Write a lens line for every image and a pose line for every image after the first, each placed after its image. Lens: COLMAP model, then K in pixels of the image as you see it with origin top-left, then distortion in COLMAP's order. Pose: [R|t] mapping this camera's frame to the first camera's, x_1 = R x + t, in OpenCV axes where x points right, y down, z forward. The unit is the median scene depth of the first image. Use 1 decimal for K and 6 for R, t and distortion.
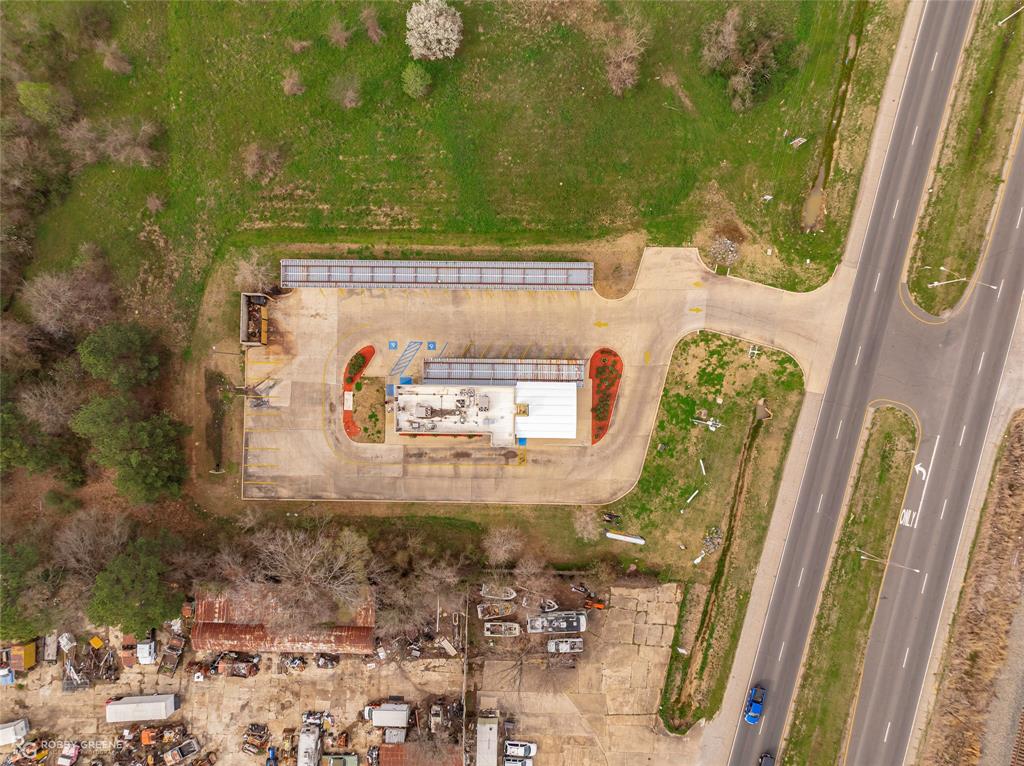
lens RADIAL K [[712.3, 0, 513.3], [0, 712.3, 383.7], [0, 0, 1]] dist [-0.003523, 0.003377]
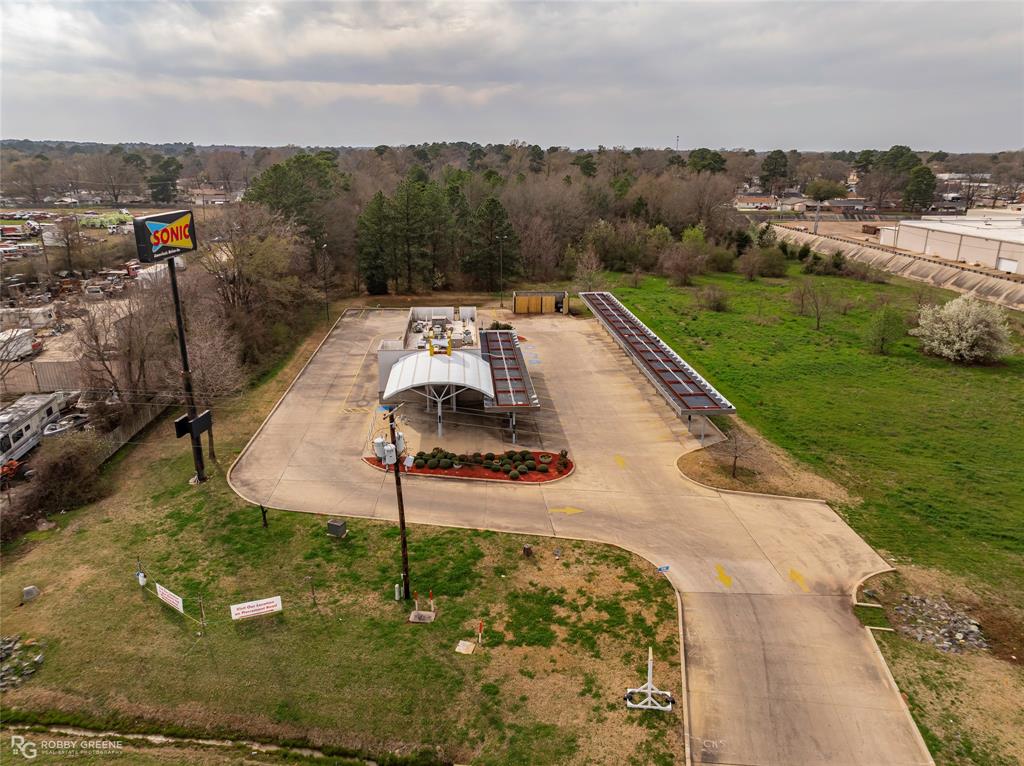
lens RADIAL K [[712.3, 0, 513.3], [0, 712.3, 383.7], [0, 0, 1]] dist [-0.003523, 0.003377]
pose [[0.087547, 0.319479, -0.943541, 0.547238], [-0.996160, 0.029100, -0.082576, 0.025388], [0.001076, 0.947147, 0.320799, 0.798135]]
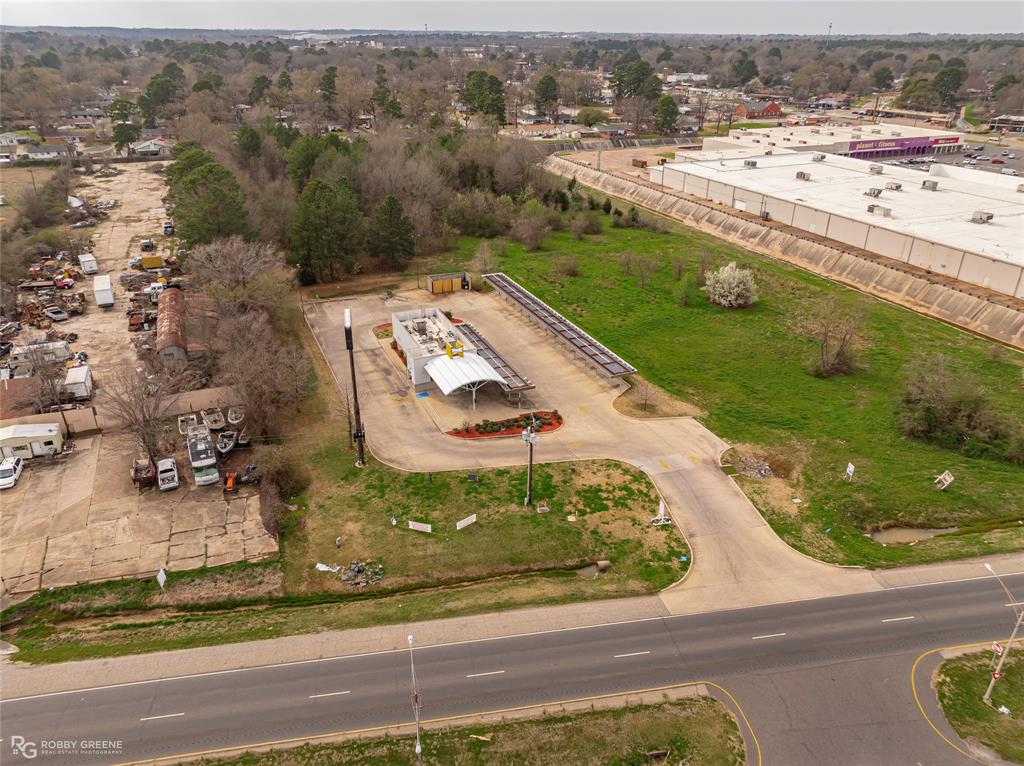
lens RADIAL K [[712.3, 0, 513.3], [0, 712.3, 383.7], [0, 0, 1]] dist [-0.003523, 0.003377]
pose [[0.412582, 0.417570, -0.809575, 0.756118], [-0.910913, 0.185570, -0.368512, 0.296072], [-0.003647, 0.889494, 0.456933, 0.587826]]
